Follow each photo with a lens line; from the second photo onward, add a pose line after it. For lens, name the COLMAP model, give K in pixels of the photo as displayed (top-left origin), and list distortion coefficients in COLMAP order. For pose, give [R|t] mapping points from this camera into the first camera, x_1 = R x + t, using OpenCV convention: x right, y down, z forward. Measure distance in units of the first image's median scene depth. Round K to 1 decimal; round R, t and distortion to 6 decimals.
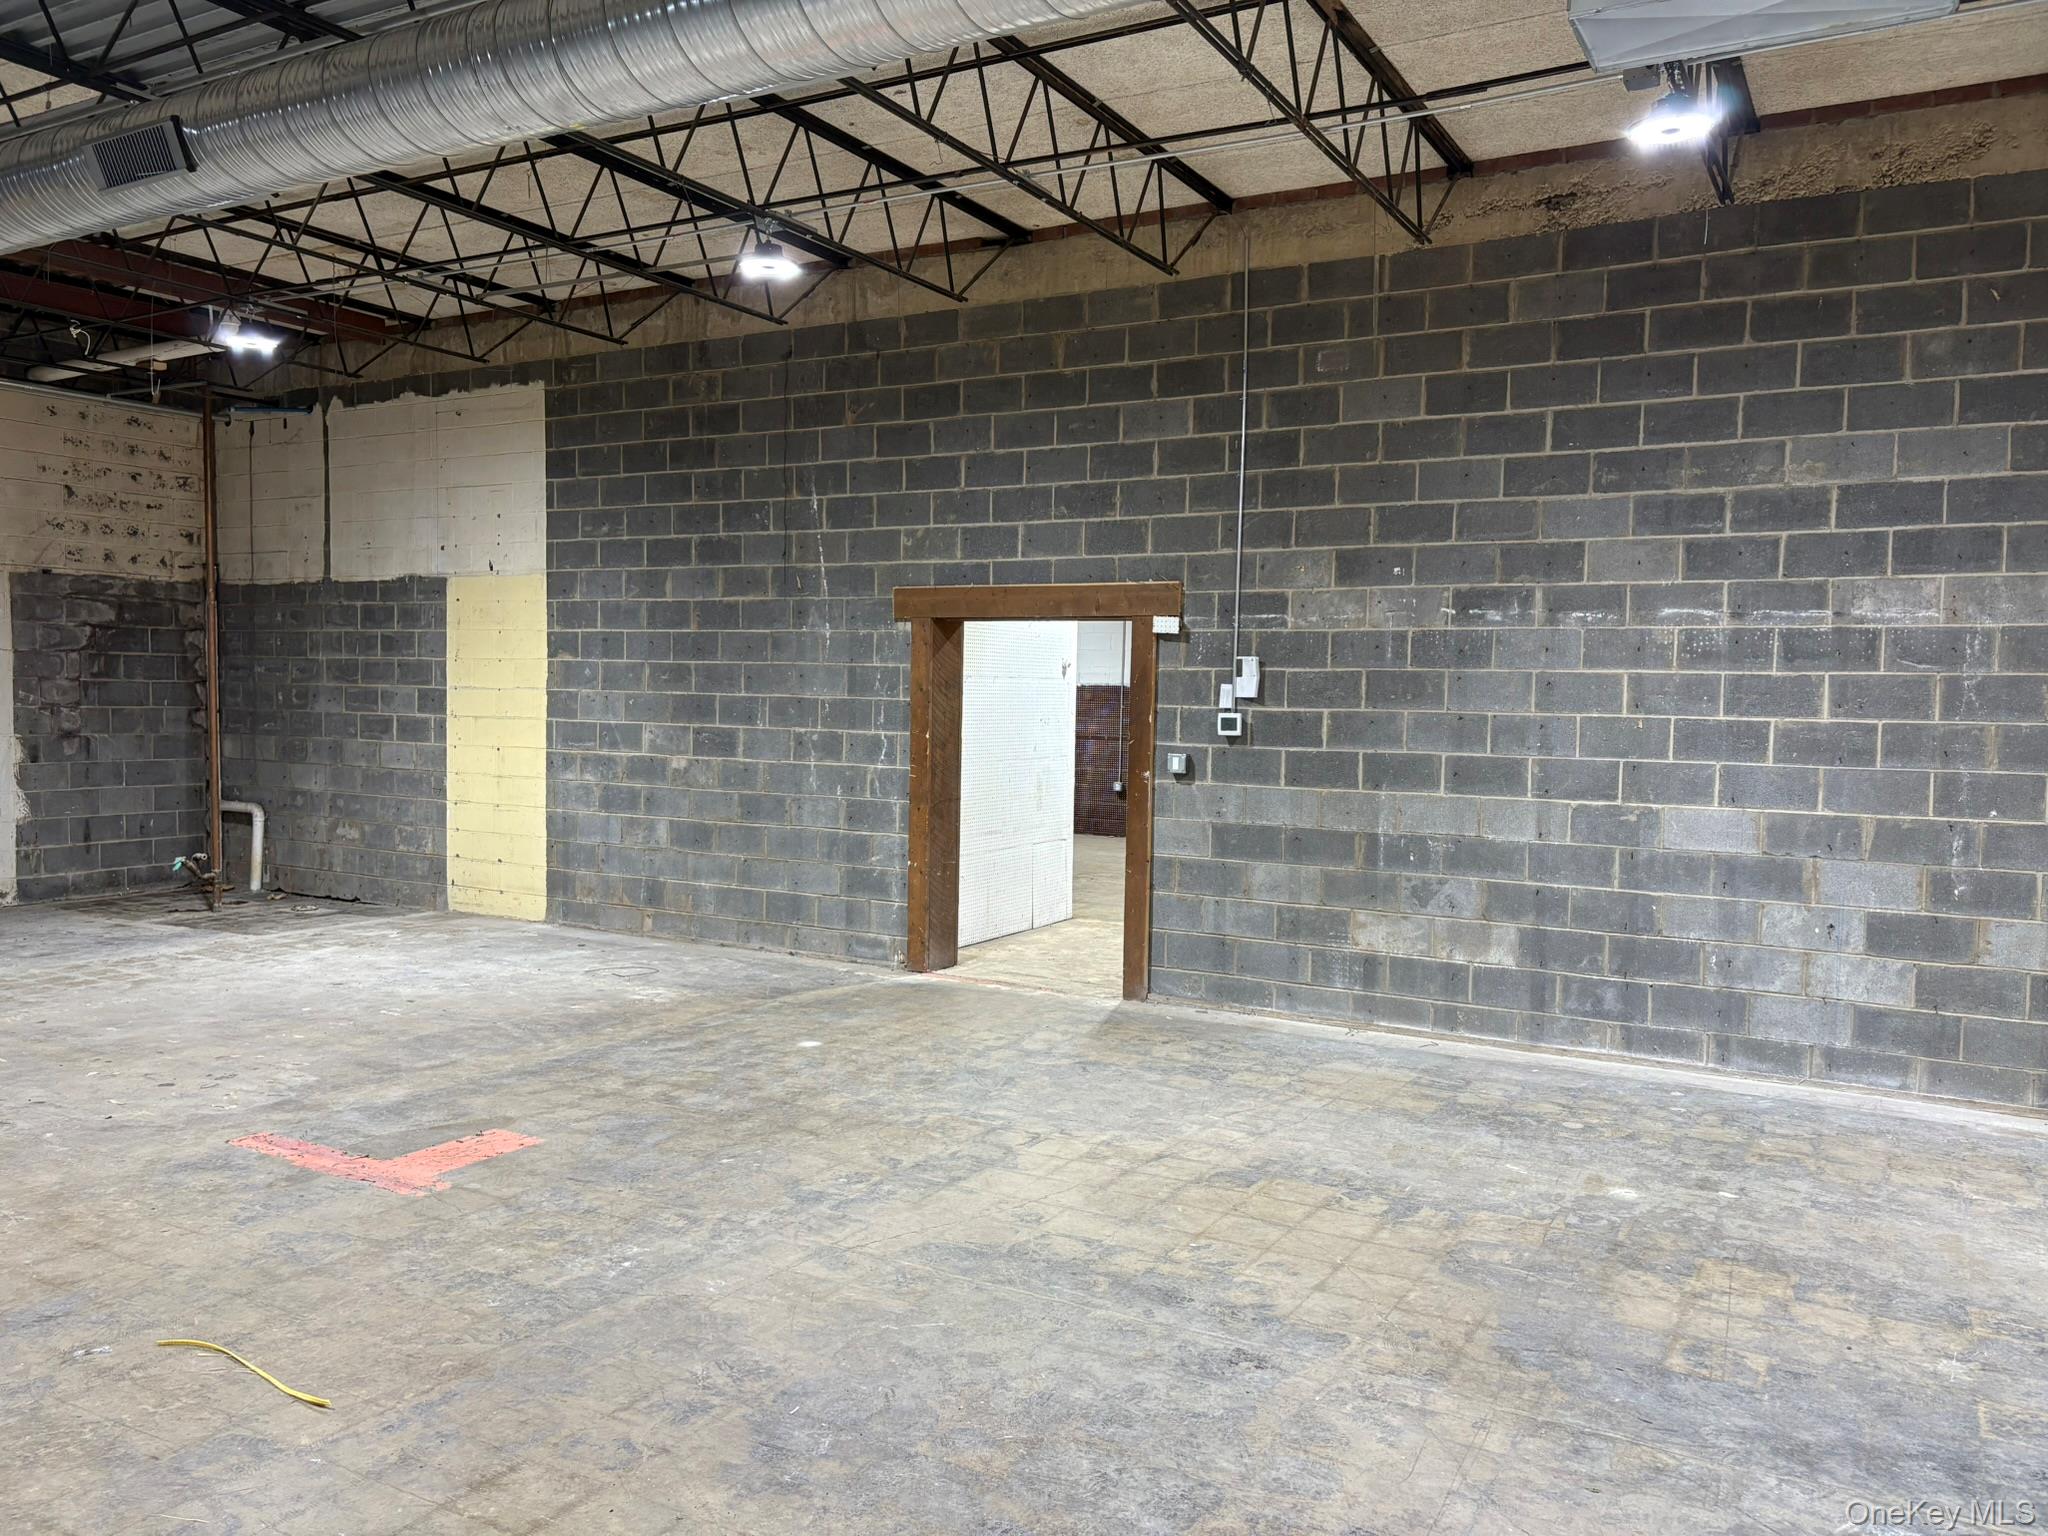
lens RADIAL K [[1552.9, 0, 1026.4], [0, 1552.9, 794.9], [0, 0, 1]] dist [0.050004, -0.011405]
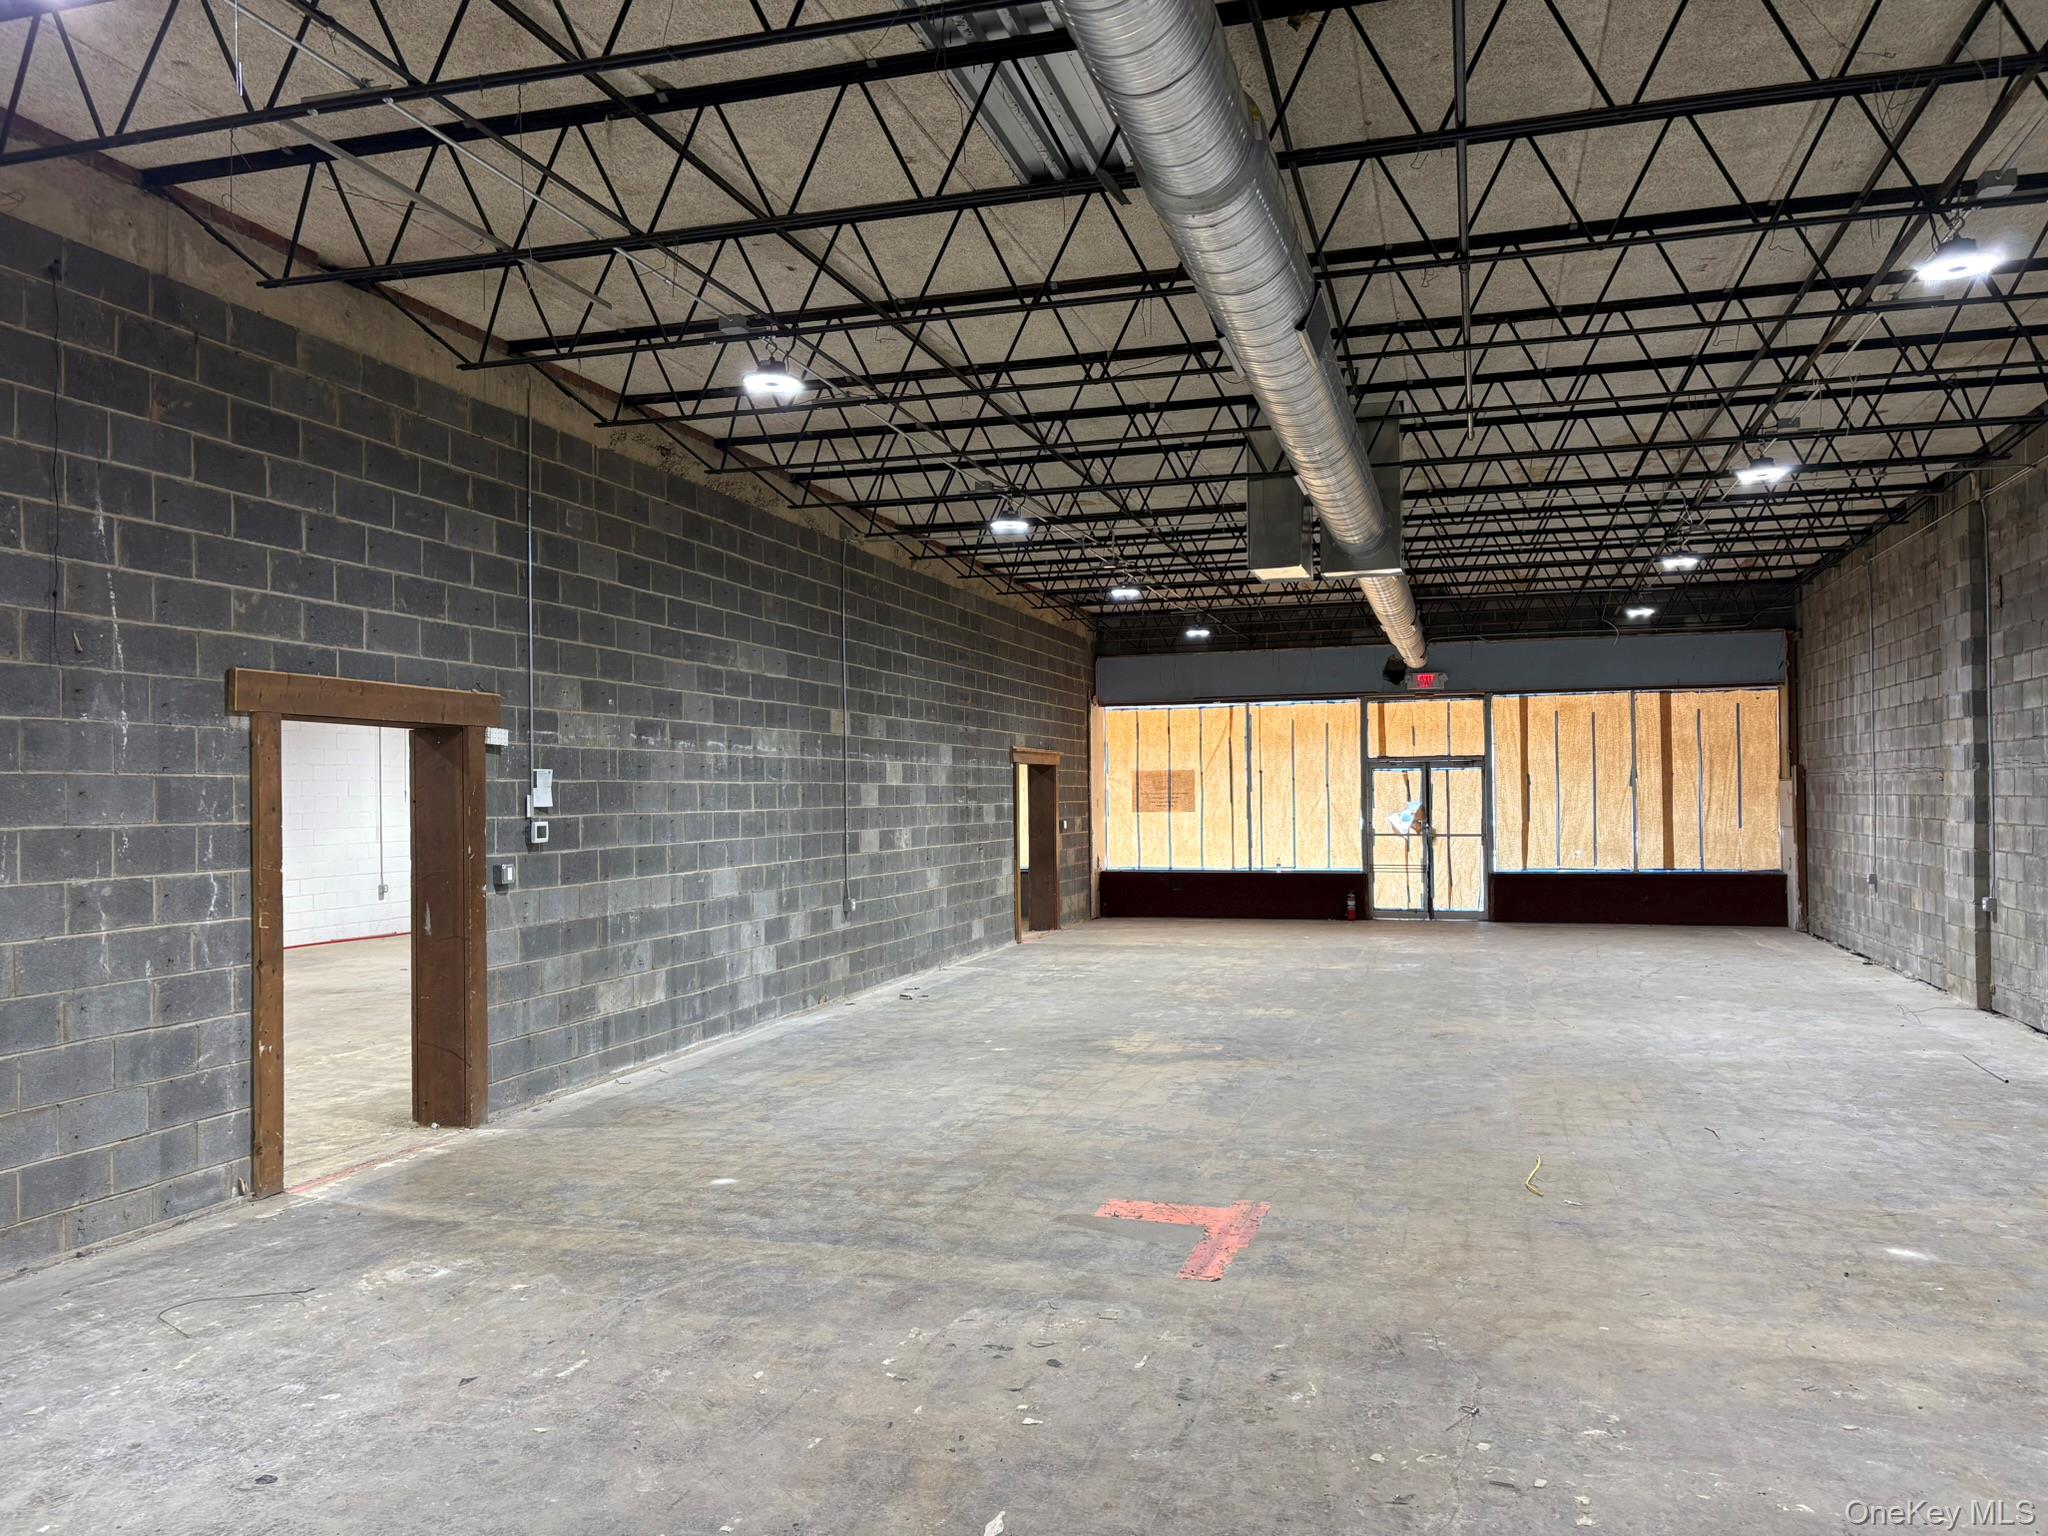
lens RADIAL K [[1538.7, 0, 1030.0], [0, 1538.7, 776.2], [0, 0, 1]] dist [0.049793, -0.050251]
pose [[-0.241703, 0.000136, 0.970350, -1.006991], [0.078467, 0.996728, 0.019405, -0.079910], [-0.967173, 0.080830, -0.240923, 0.951511]]
